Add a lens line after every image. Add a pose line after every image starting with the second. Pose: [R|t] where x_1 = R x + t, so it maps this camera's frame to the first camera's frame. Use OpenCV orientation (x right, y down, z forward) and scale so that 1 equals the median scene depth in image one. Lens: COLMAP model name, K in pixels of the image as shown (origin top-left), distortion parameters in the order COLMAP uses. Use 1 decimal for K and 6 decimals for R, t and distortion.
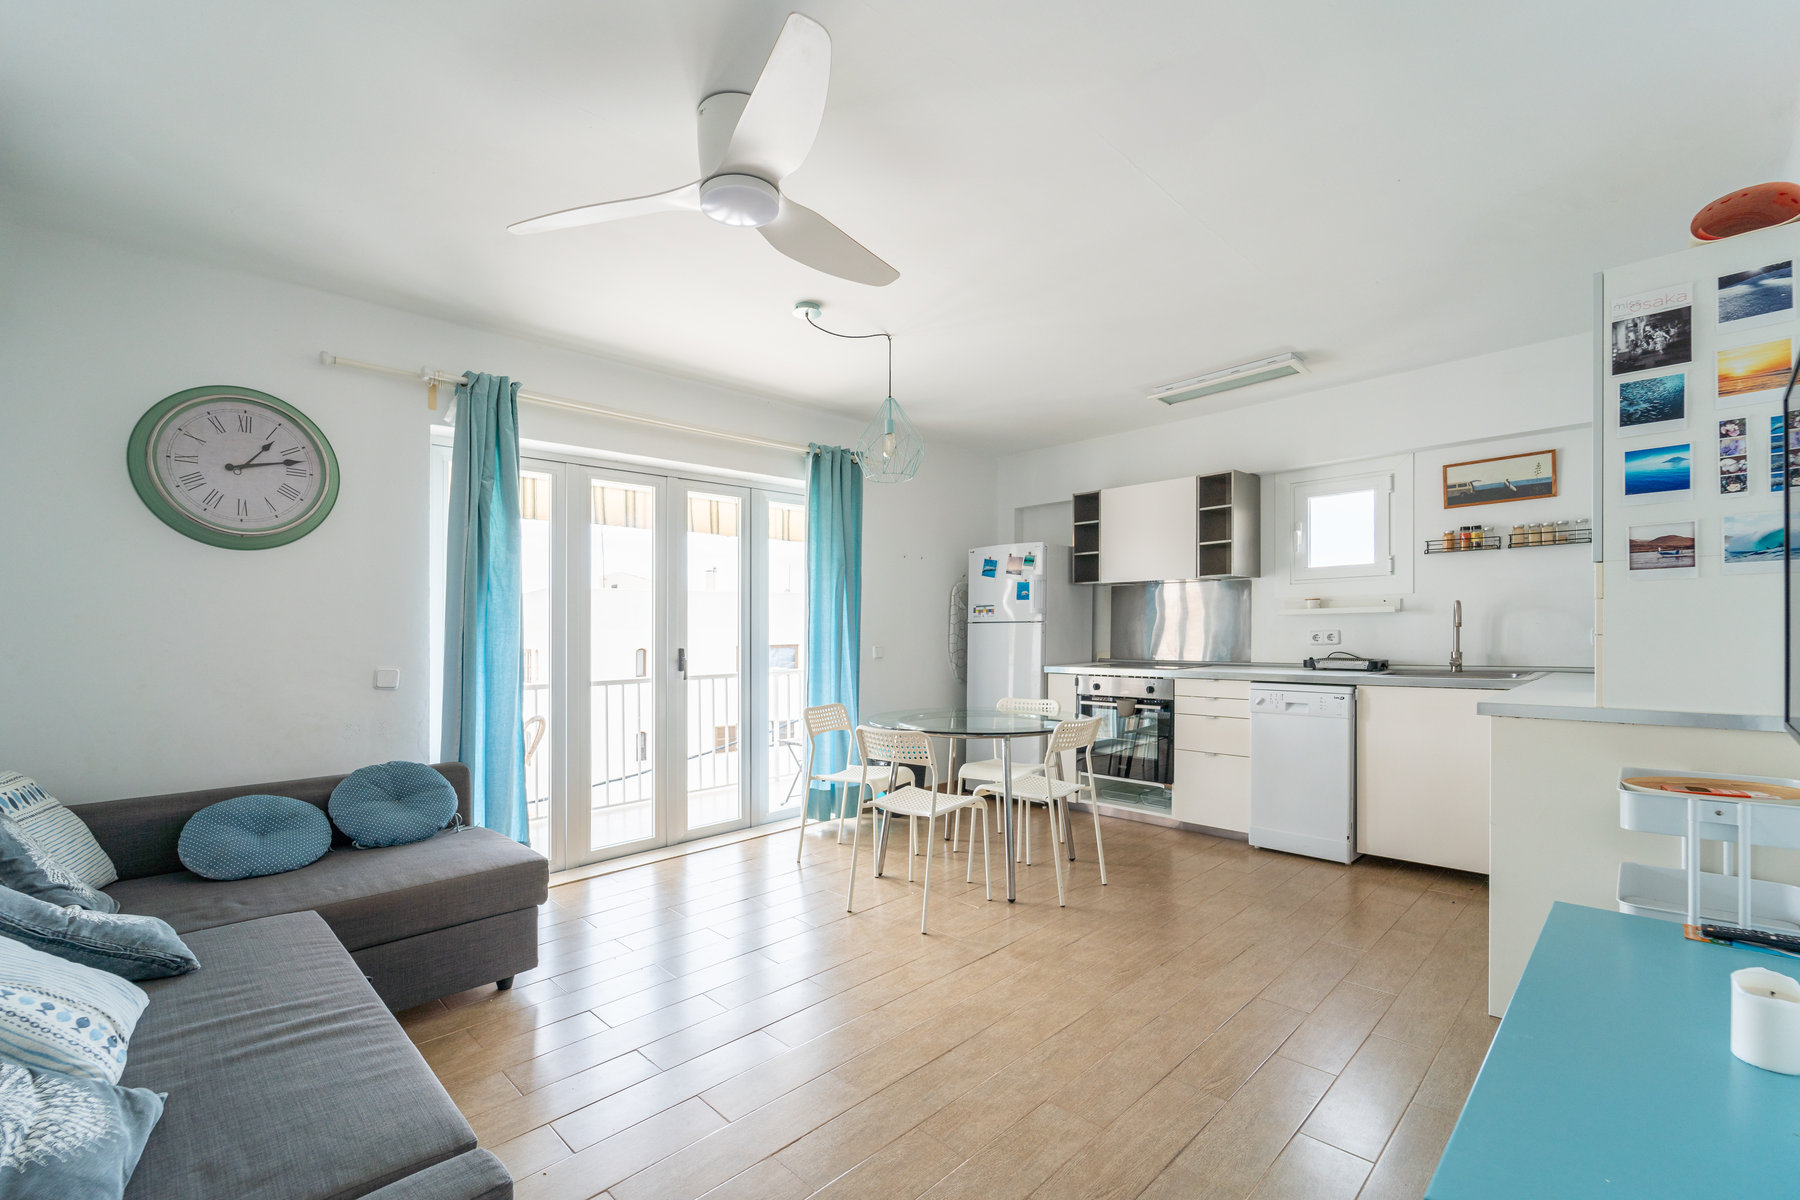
lens RADIAL K [[781.8, 0, 764.8], [0, 781.8, 616.3], [0, 0, 1]] dist [0.001562, 0.000196]
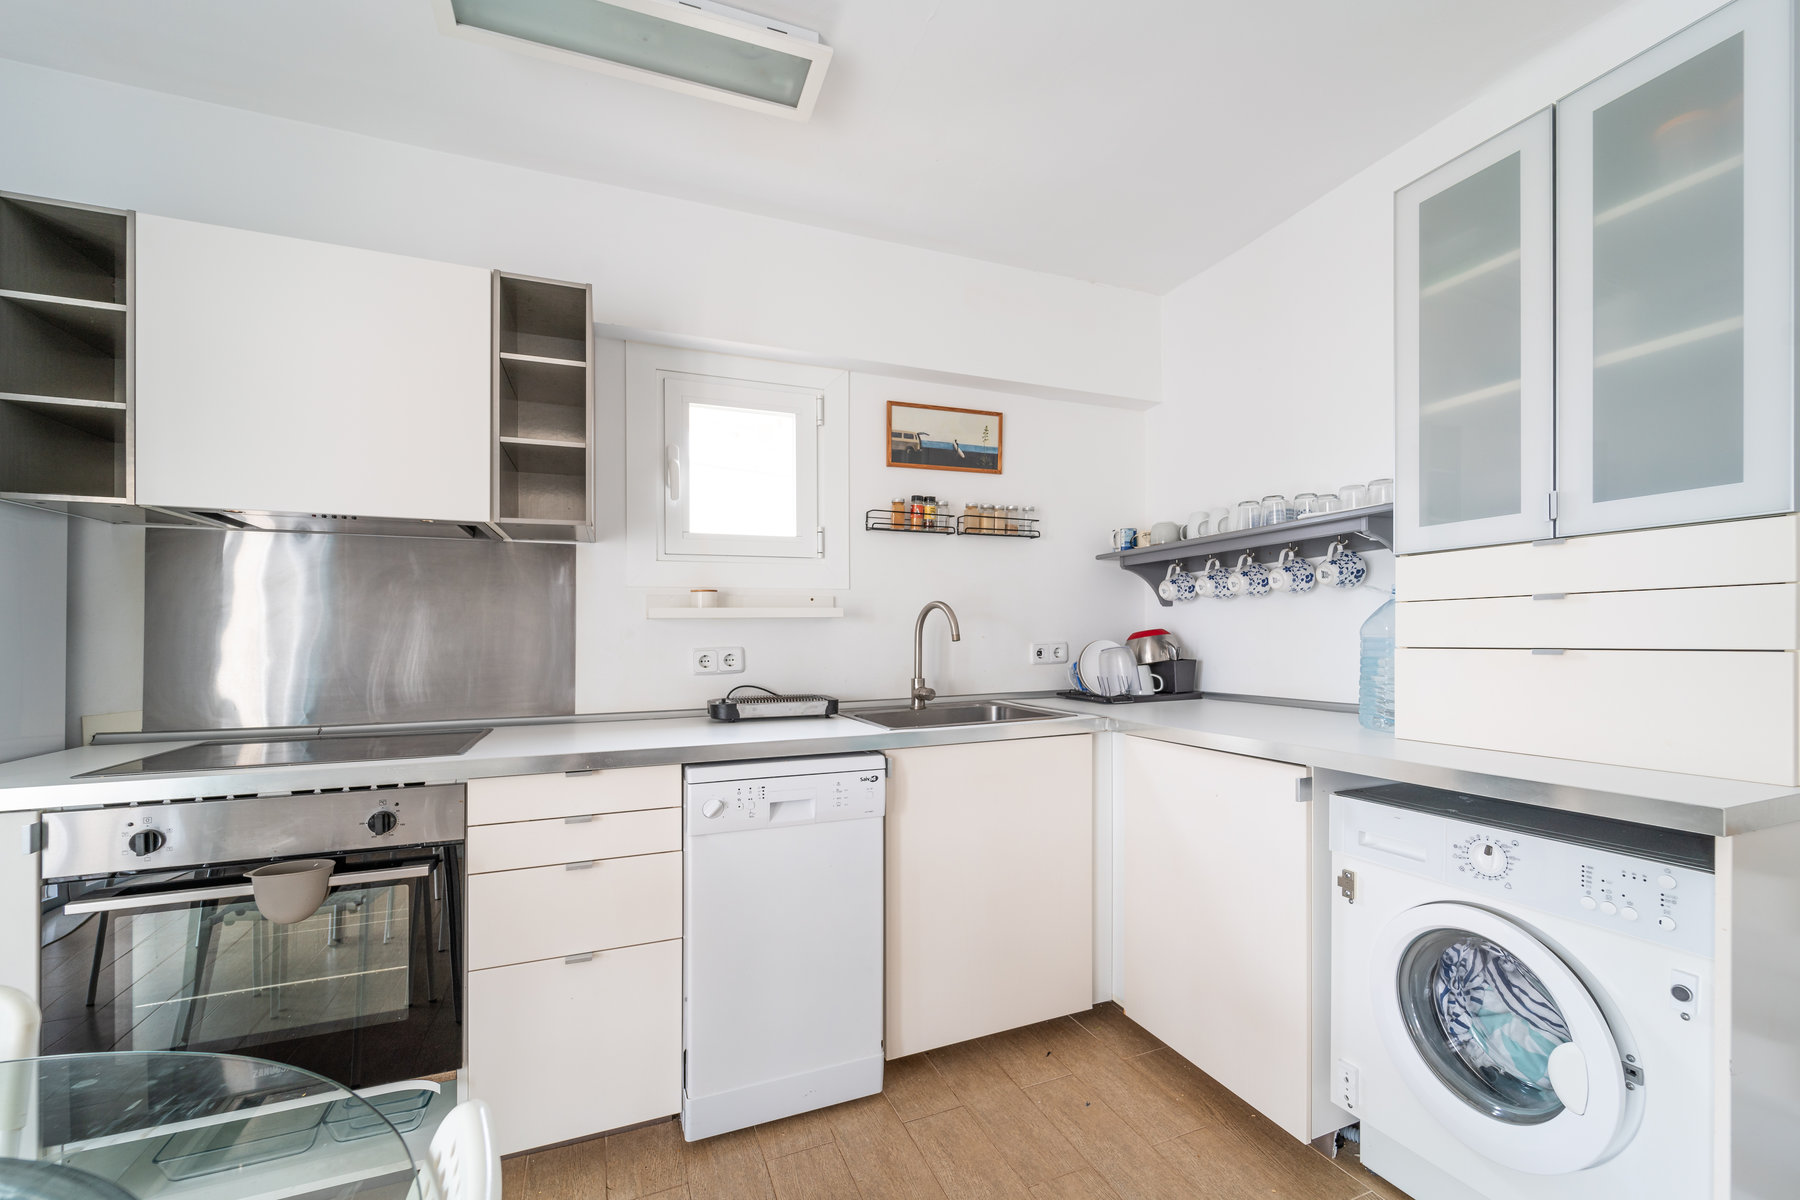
lens RADIAL K [[749.2, 0, 1018.6], [0, 749.2, 651.0], [0, 0, 1]] dist [-0.002460, -0.000635]
pose [[0.179710, -0.007794, 0.983689, 0.216018], [-0.011175, 0.999888, 0.009964, 0.011803], [-0.983656, -0.012784, 0.179603, 0.654794]]
